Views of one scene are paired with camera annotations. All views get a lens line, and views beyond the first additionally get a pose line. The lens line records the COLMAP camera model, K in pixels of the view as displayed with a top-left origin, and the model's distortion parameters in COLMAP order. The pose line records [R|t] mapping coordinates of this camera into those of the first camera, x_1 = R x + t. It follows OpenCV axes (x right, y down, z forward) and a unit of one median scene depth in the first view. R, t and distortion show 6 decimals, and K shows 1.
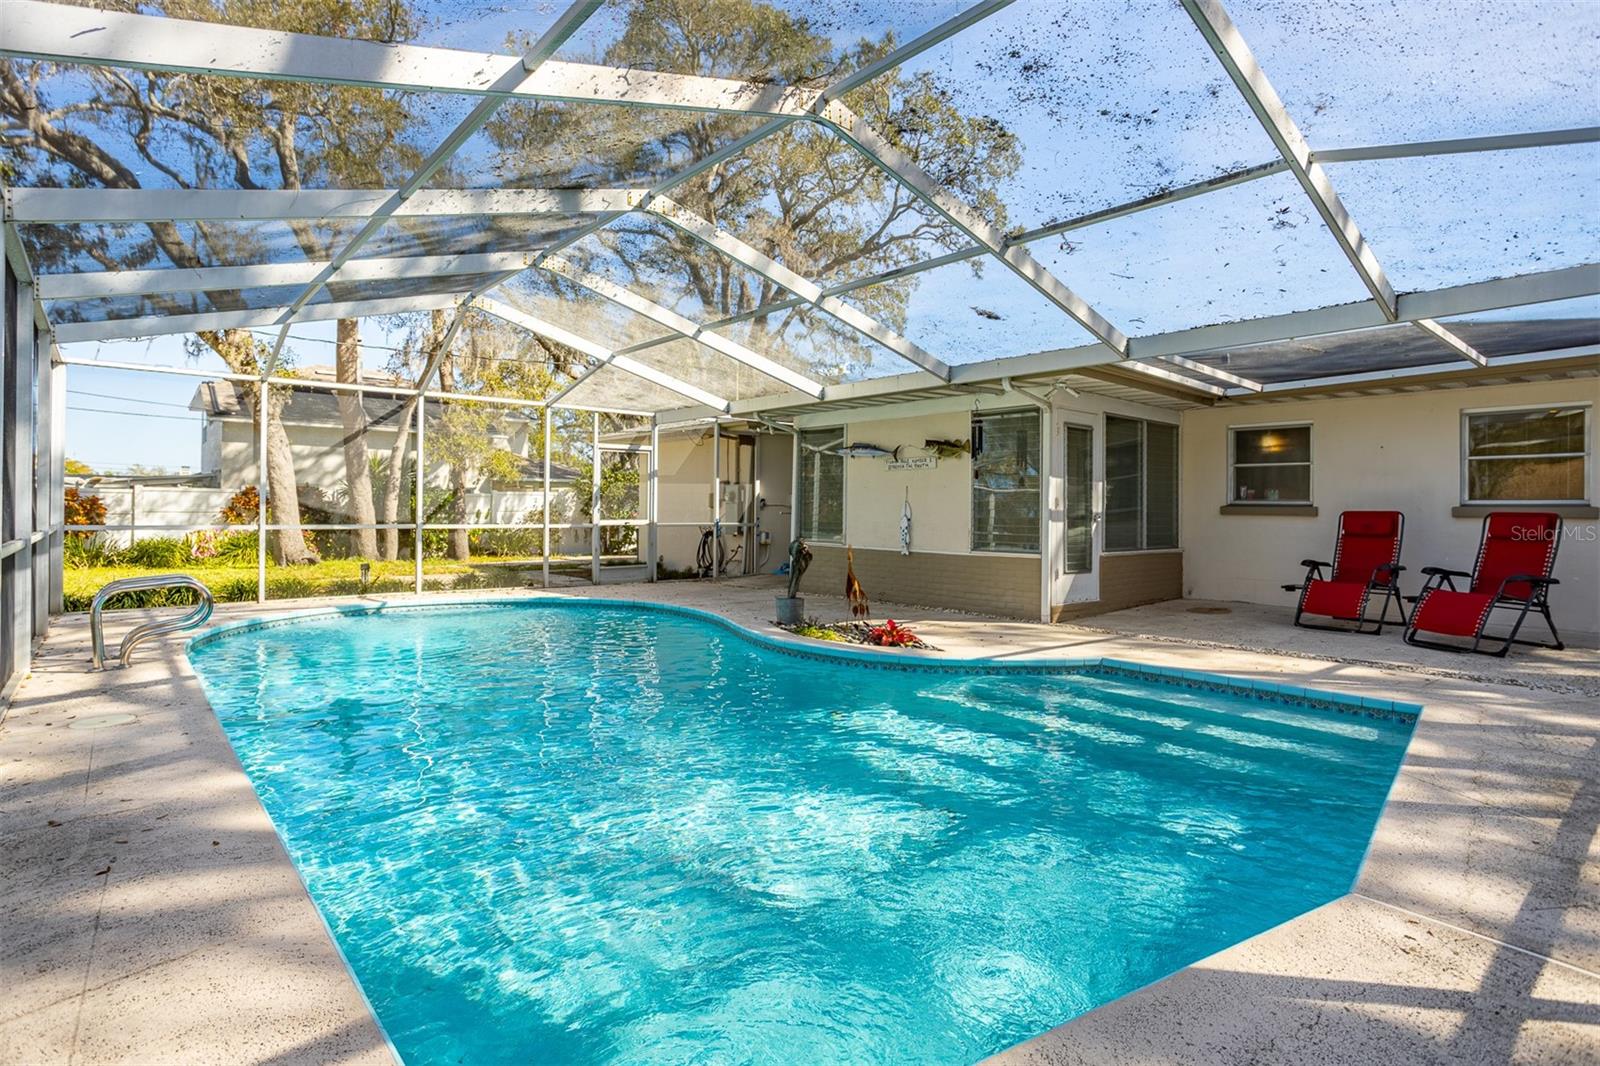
lens RADIAL K [[803.5, 0, 796.5], [0, 803.5, 516.1], [0, 0, 1]] dist [0.001205, 0.000689]
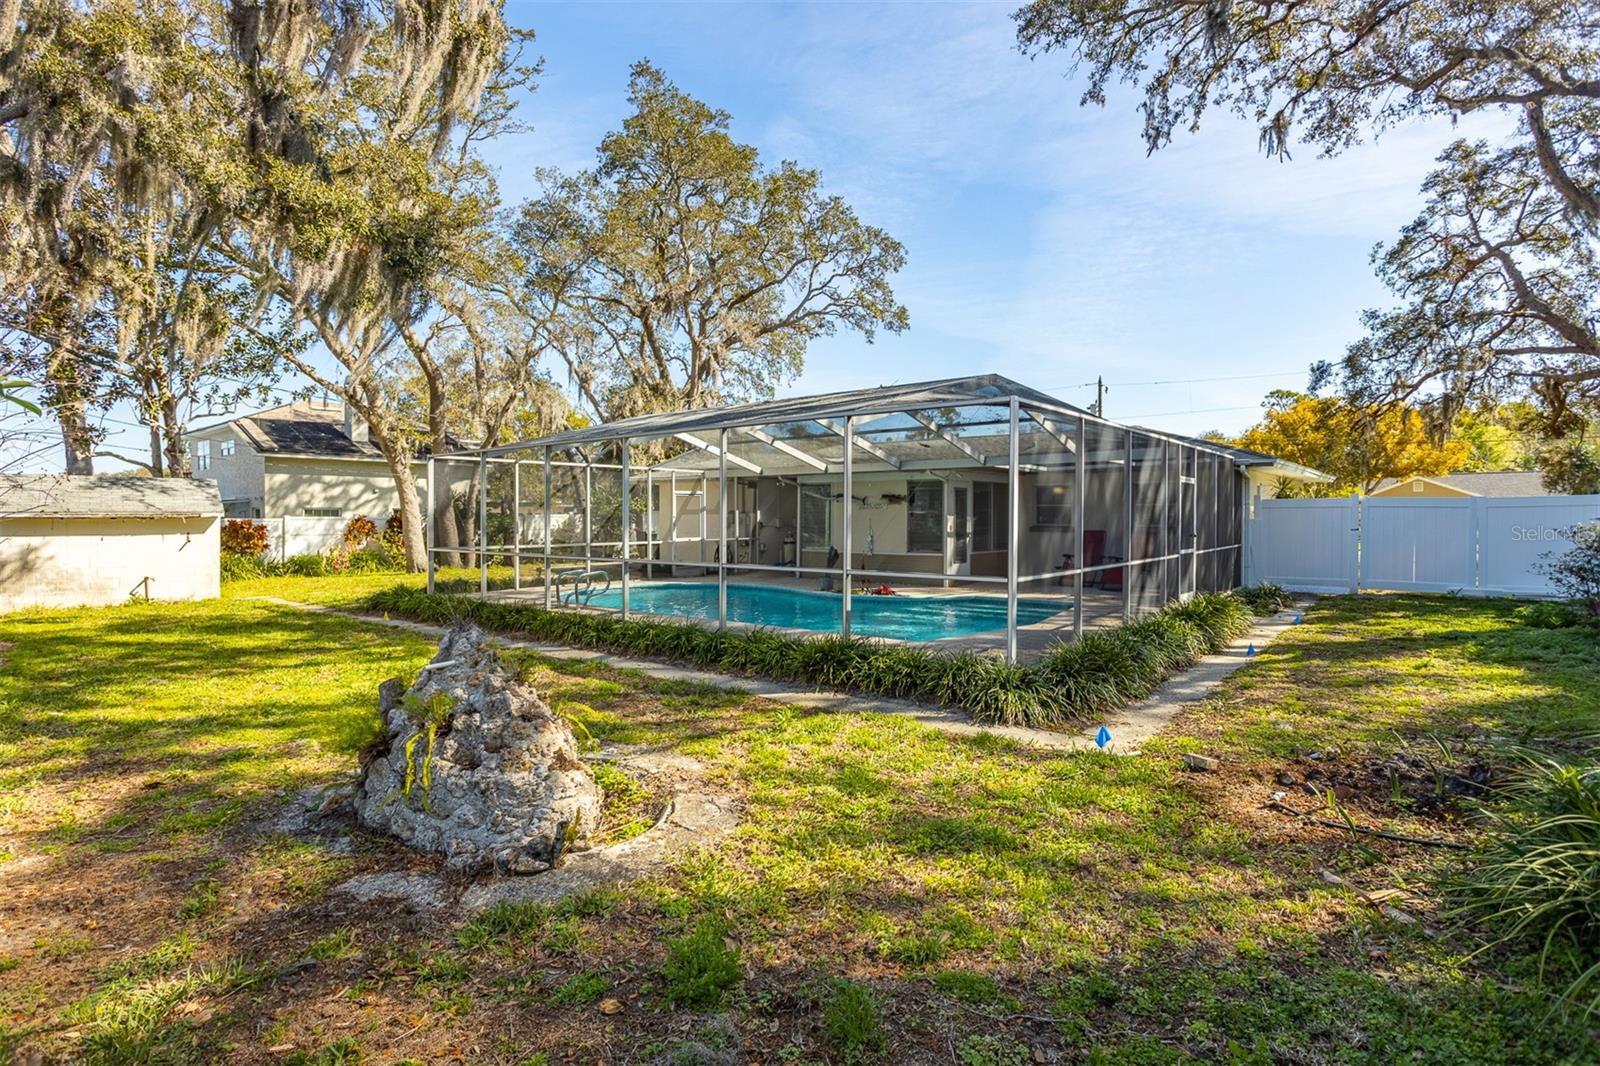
lens RADIAL K [[843.7, 0, 799.5], [0, 843.7, 557.9], [0, 0, 1]] dist [0.001553, 0.000263]
pose [[0.982664, -0.019004, 0.184417, -0.350952], [0.010729, 0.998895, 0.045766, -0.034441], [-0.185083, -0.042994, 0.981782, -0.804397]]
